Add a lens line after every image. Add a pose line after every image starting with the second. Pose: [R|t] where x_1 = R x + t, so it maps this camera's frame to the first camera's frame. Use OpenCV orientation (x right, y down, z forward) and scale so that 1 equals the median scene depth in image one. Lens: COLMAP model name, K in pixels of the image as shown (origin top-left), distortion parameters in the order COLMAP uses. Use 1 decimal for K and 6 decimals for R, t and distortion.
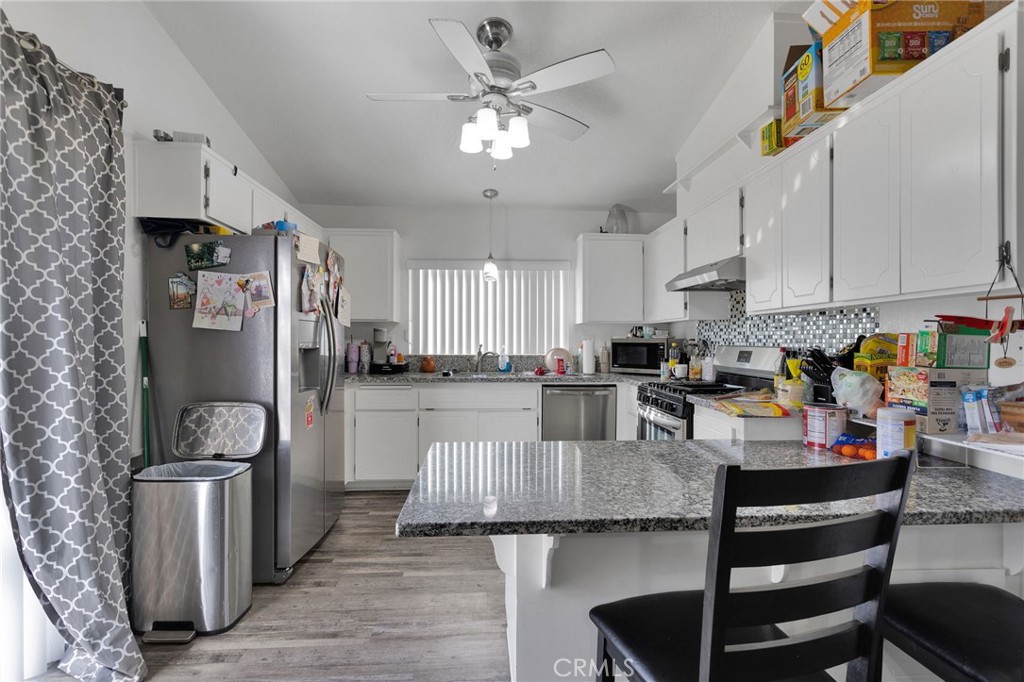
lens RADIAL K [[485.3, 0, 511.4], [0, 485.3, 340.9], [0, 0, 1]] dist [0.005207, 0.001687]
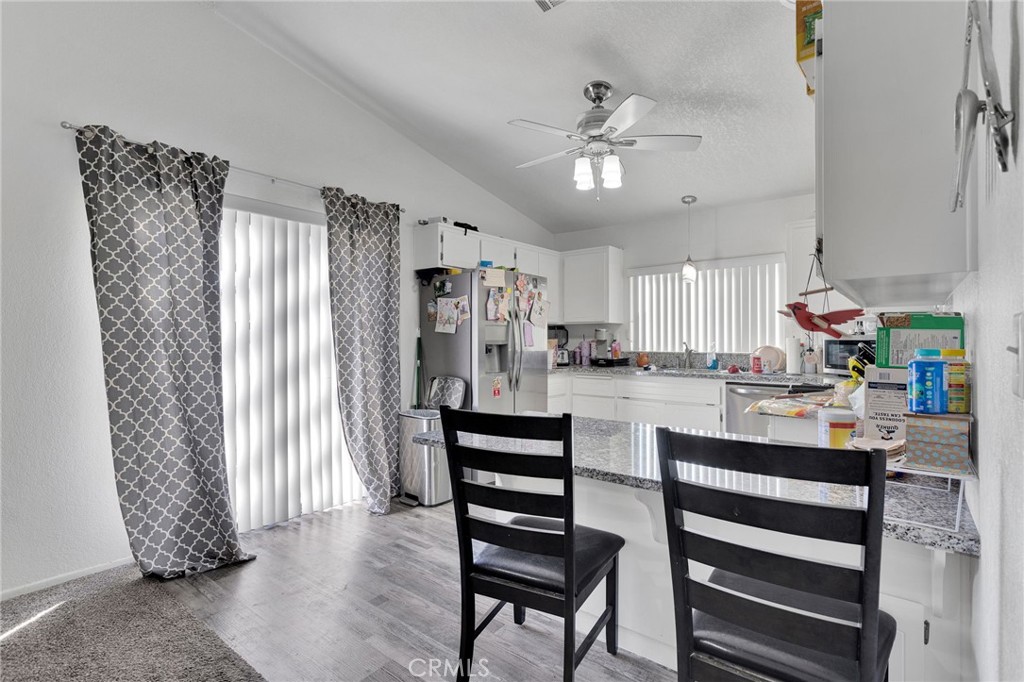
lens RADIAL K [[485.3, 0, 512.5], [0, 485.3, 341.3], [0, 0, 1]] dist [0.005207, 0.001687]
pose [[0.739474, -0.000967, -0.673184, 0.670766], [0.003242, 0.999992, 0.002126, 0.002821], [0.673177, -0.003755, 0.739472, -0.068333]]
